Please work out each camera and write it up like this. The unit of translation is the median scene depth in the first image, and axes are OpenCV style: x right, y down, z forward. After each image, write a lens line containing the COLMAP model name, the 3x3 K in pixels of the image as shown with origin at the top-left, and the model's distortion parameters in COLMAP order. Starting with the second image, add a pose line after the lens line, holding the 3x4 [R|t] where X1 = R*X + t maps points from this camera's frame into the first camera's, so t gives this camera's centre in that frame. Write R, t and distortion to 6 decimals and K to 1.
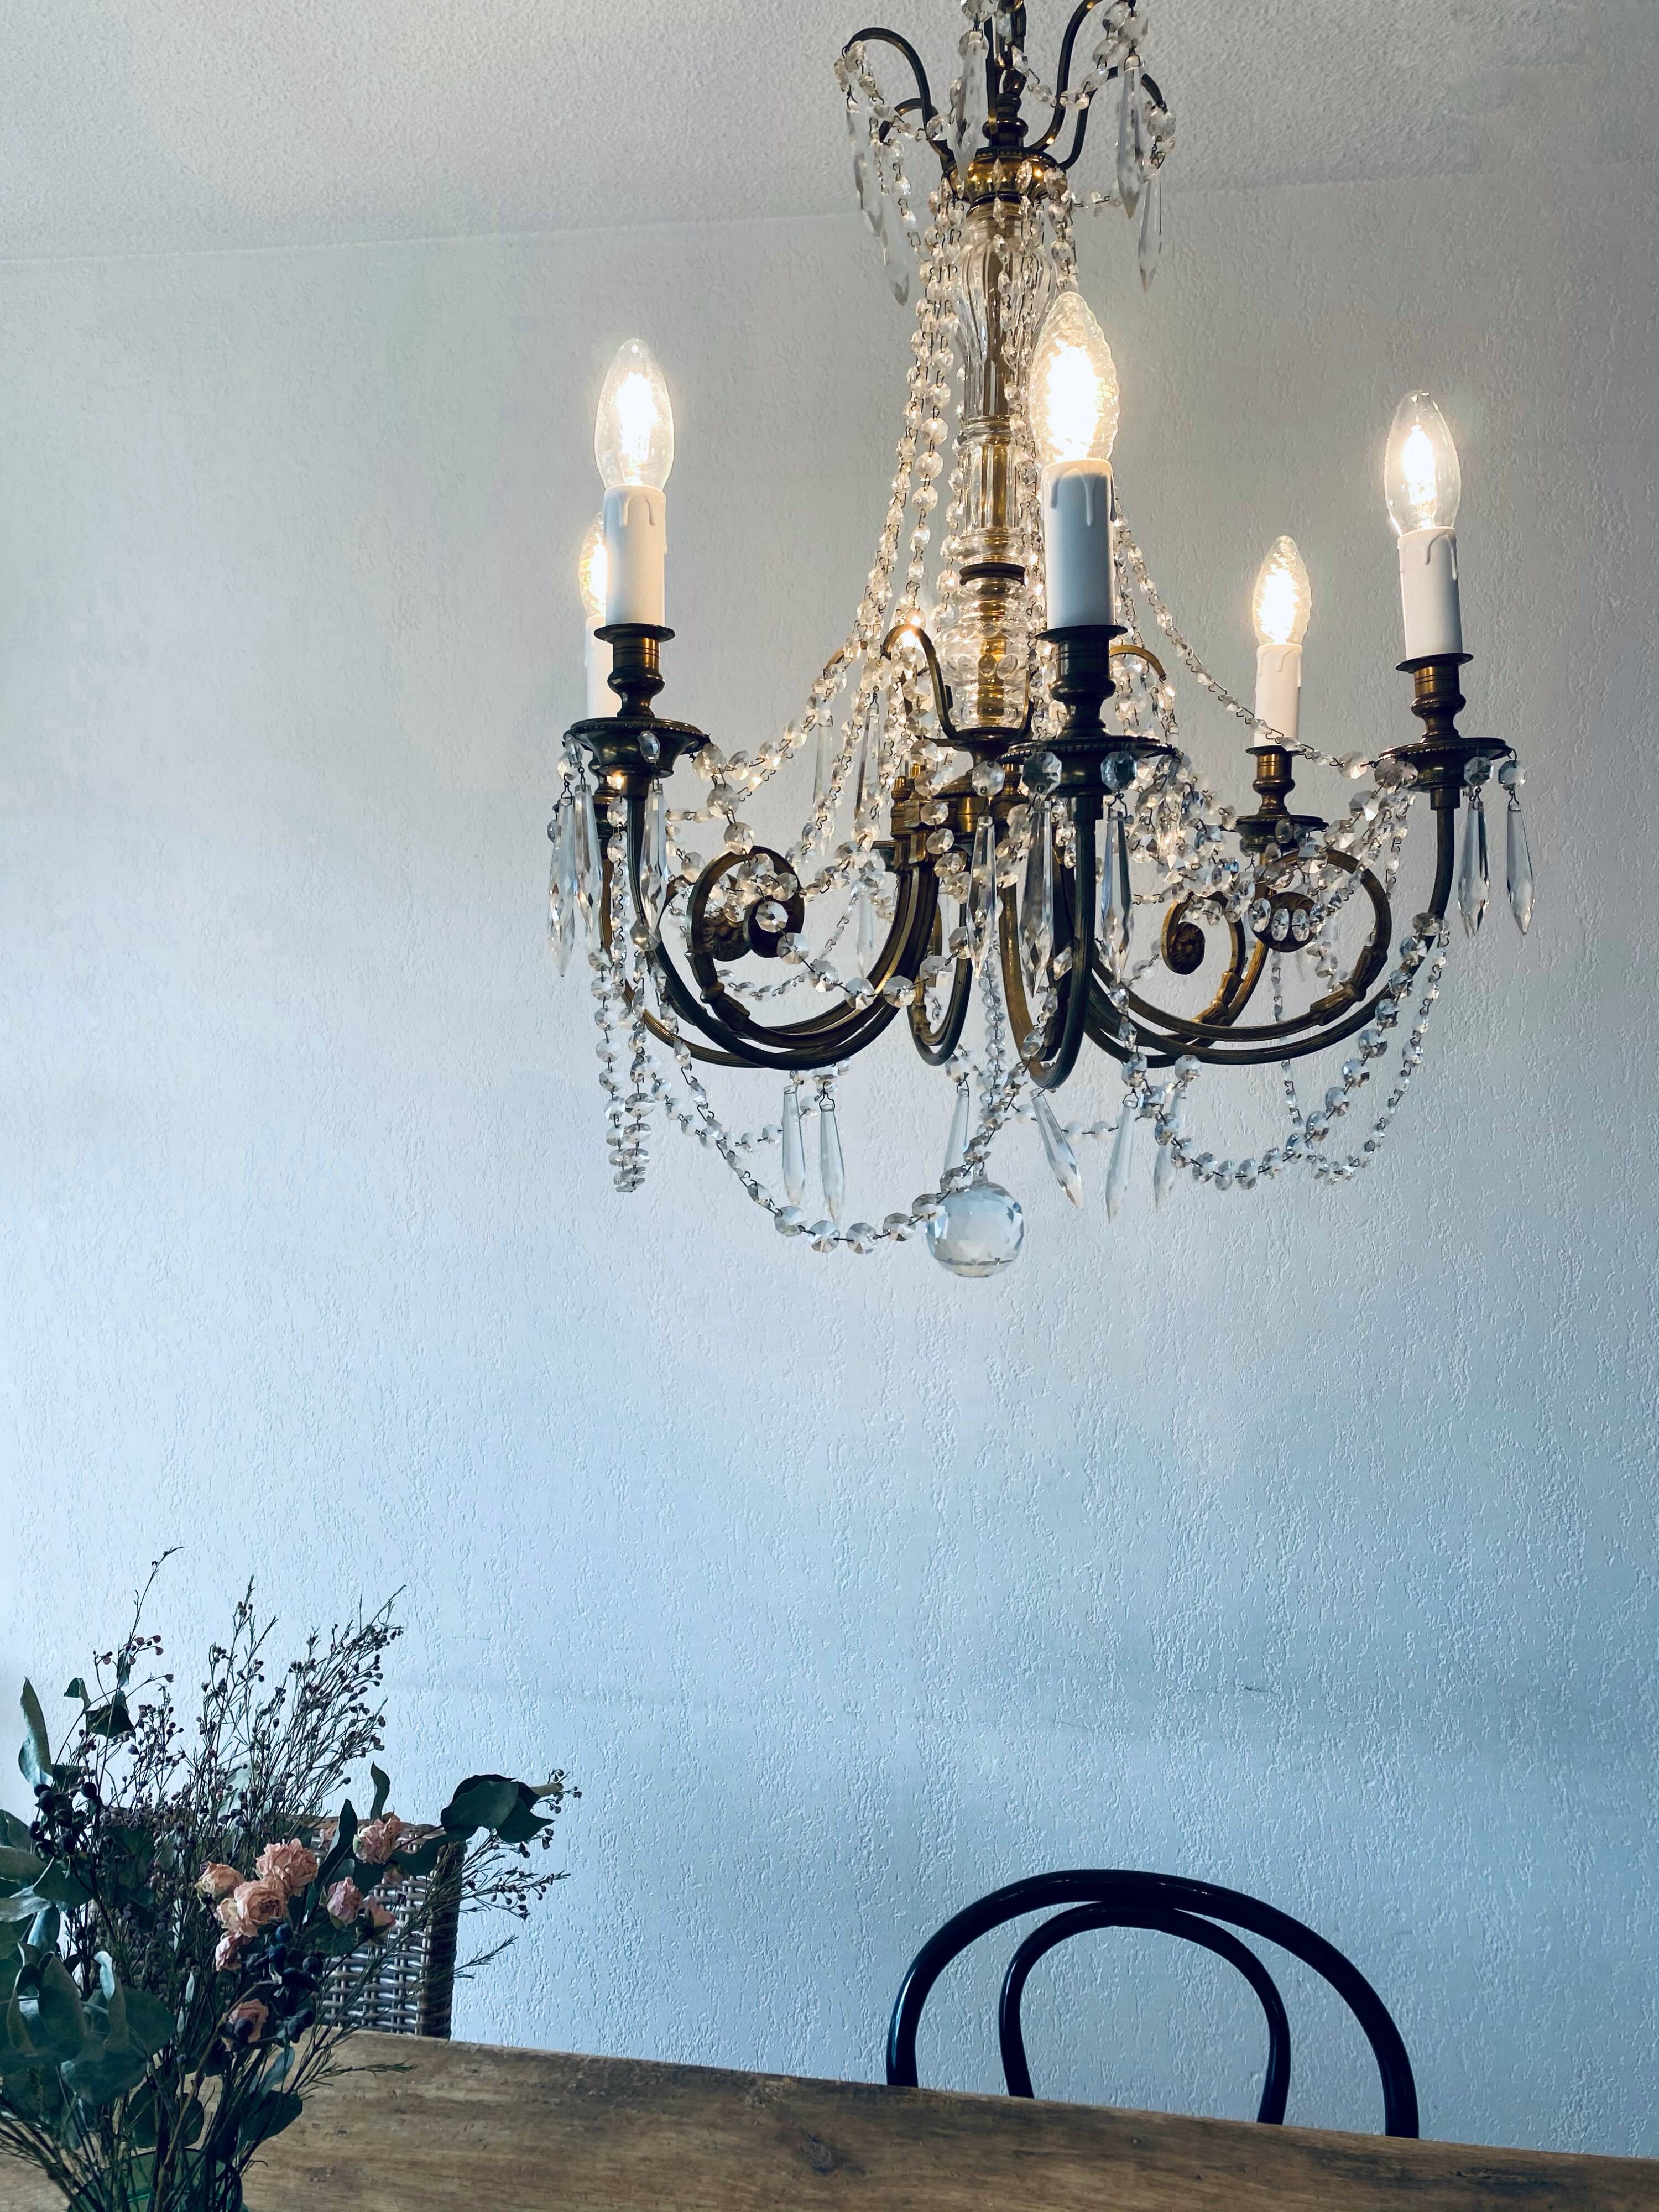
lens RADIAL K [[1642.8, 0, 824.9], [0, 1642.8, 1067.7], [0, 0, 1]] dist [0.002919, -0.002341]
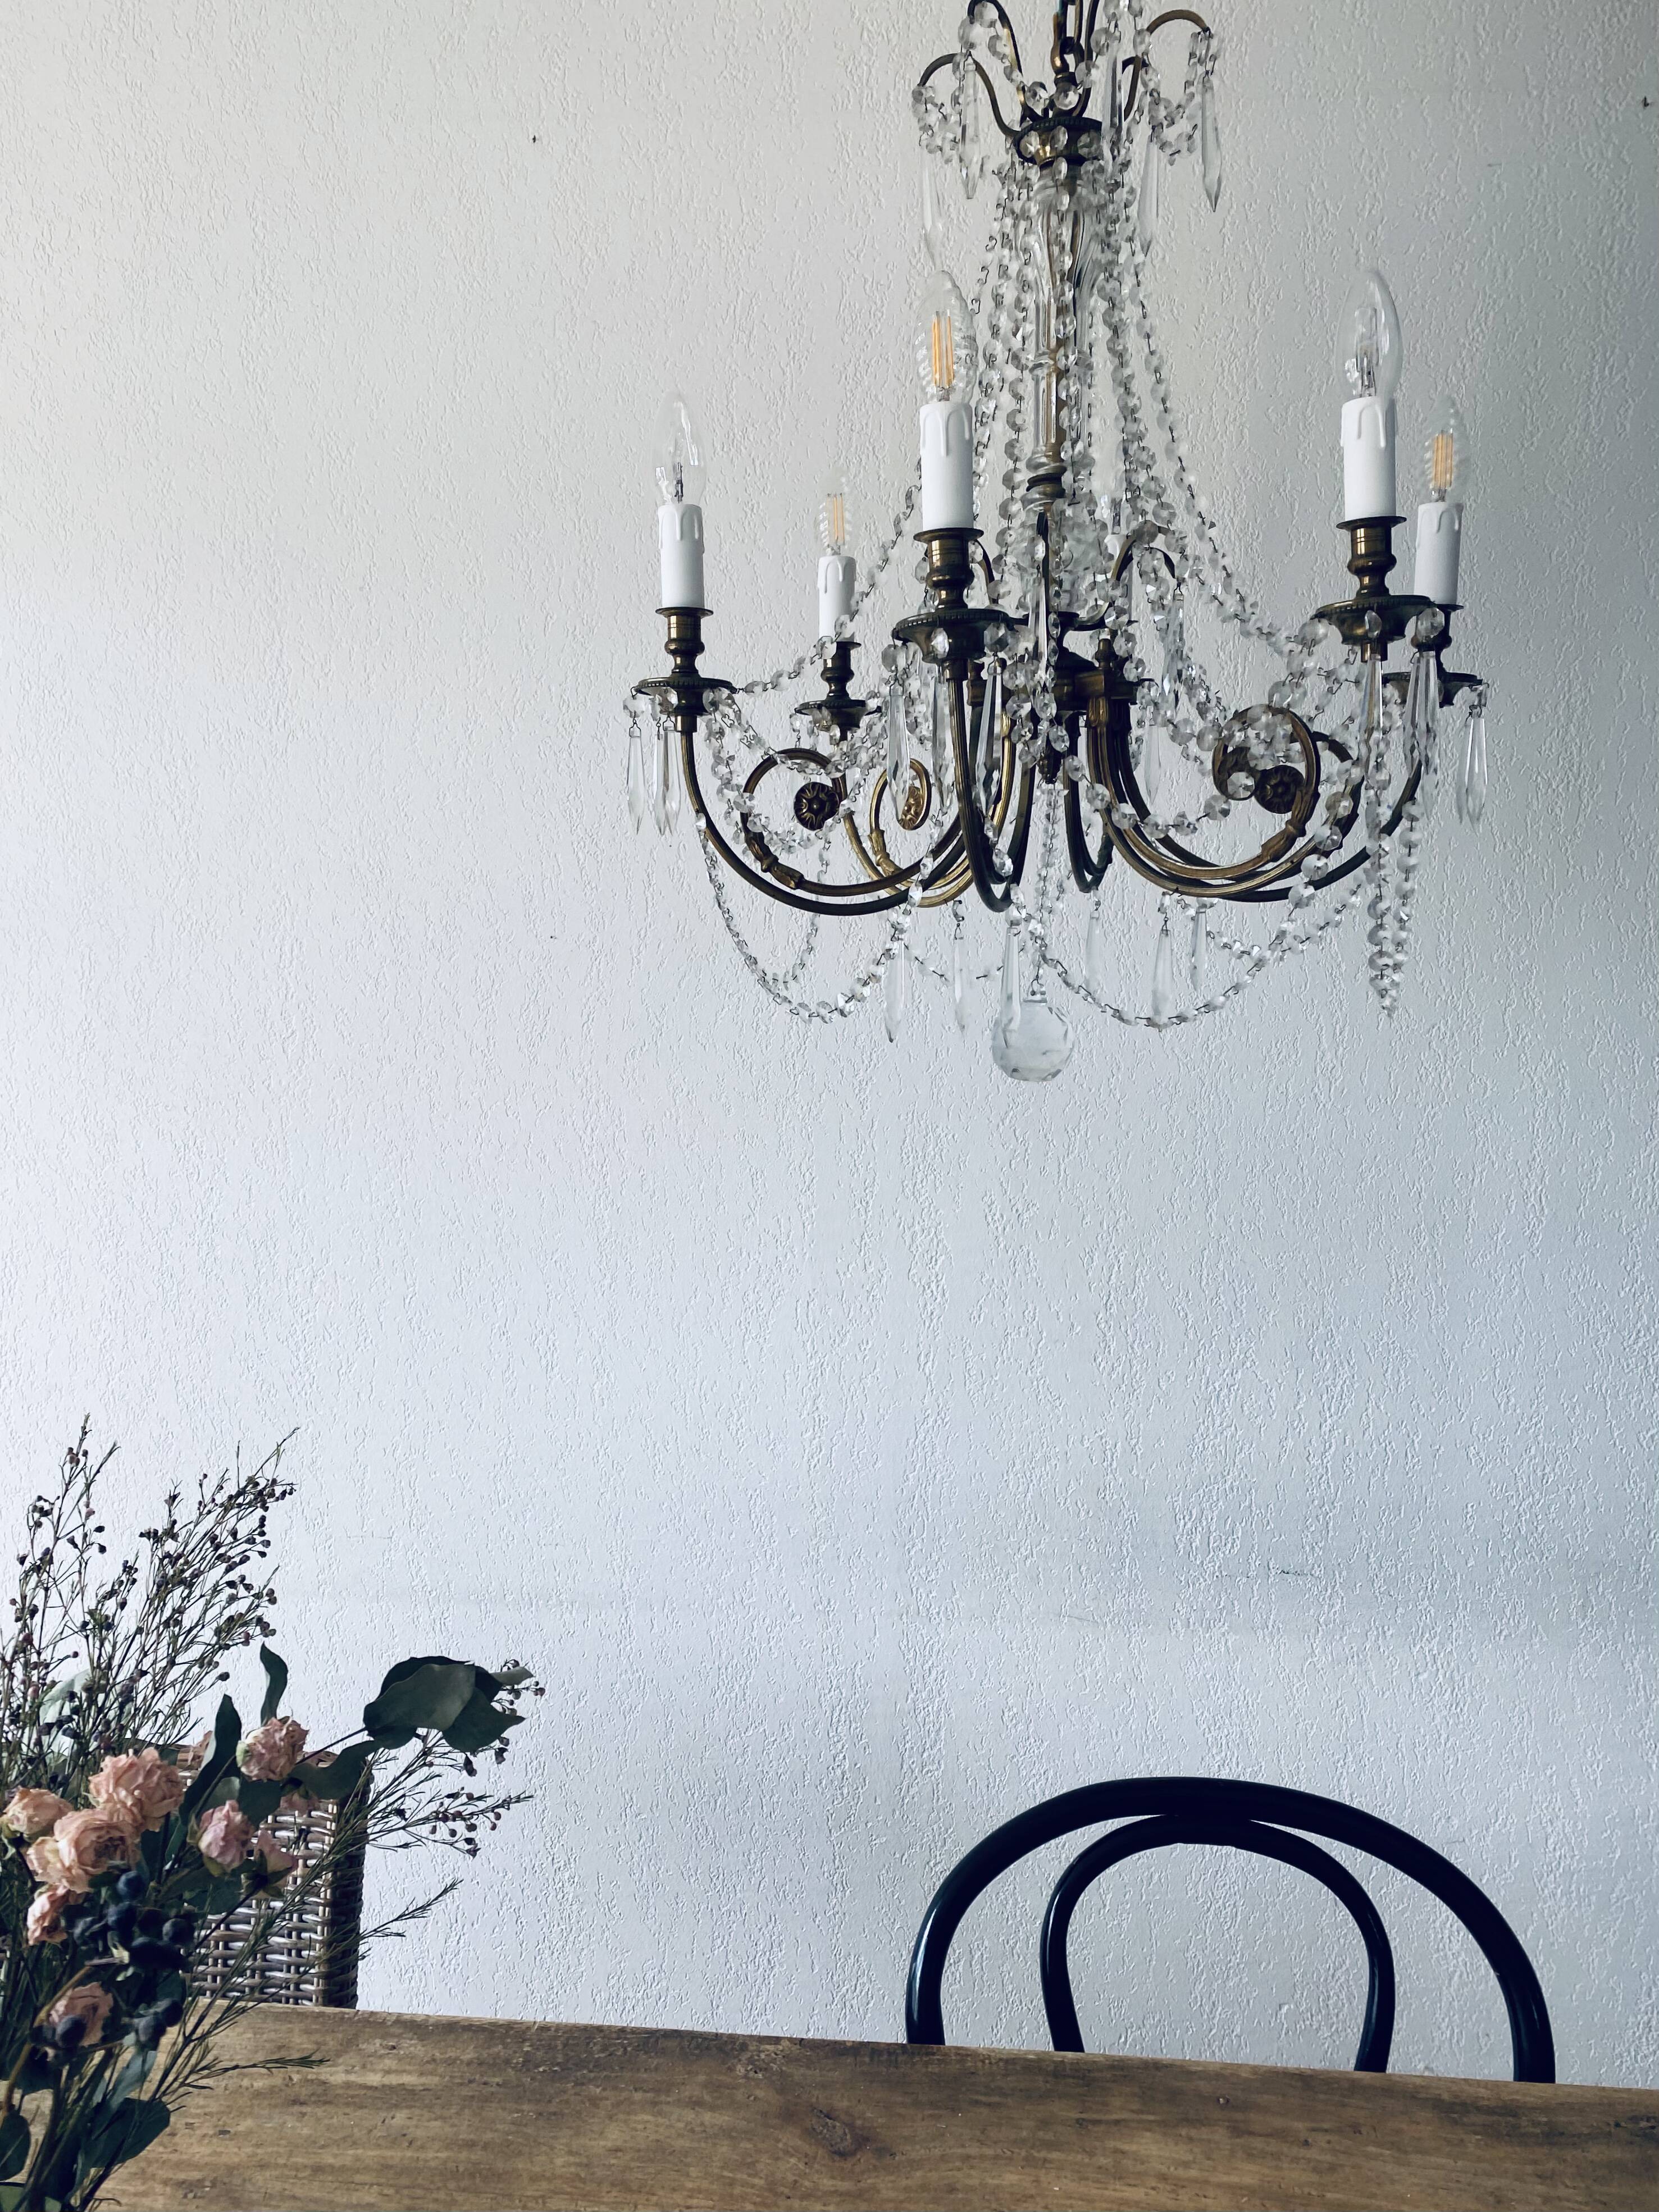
lens RADIAL K [[1697.3, 0, 819.5], [0, 1697.3, 1074.3], [0, 0, 1]] dist [0.001979, 0.000745]
pose [[0.997973, -0.004077, 0.063501, -0.061388], [0.001038, 0.998856, 0.047814, 0.107883], [-0.063624, -0.047651, 0.996836, 0.203537]]
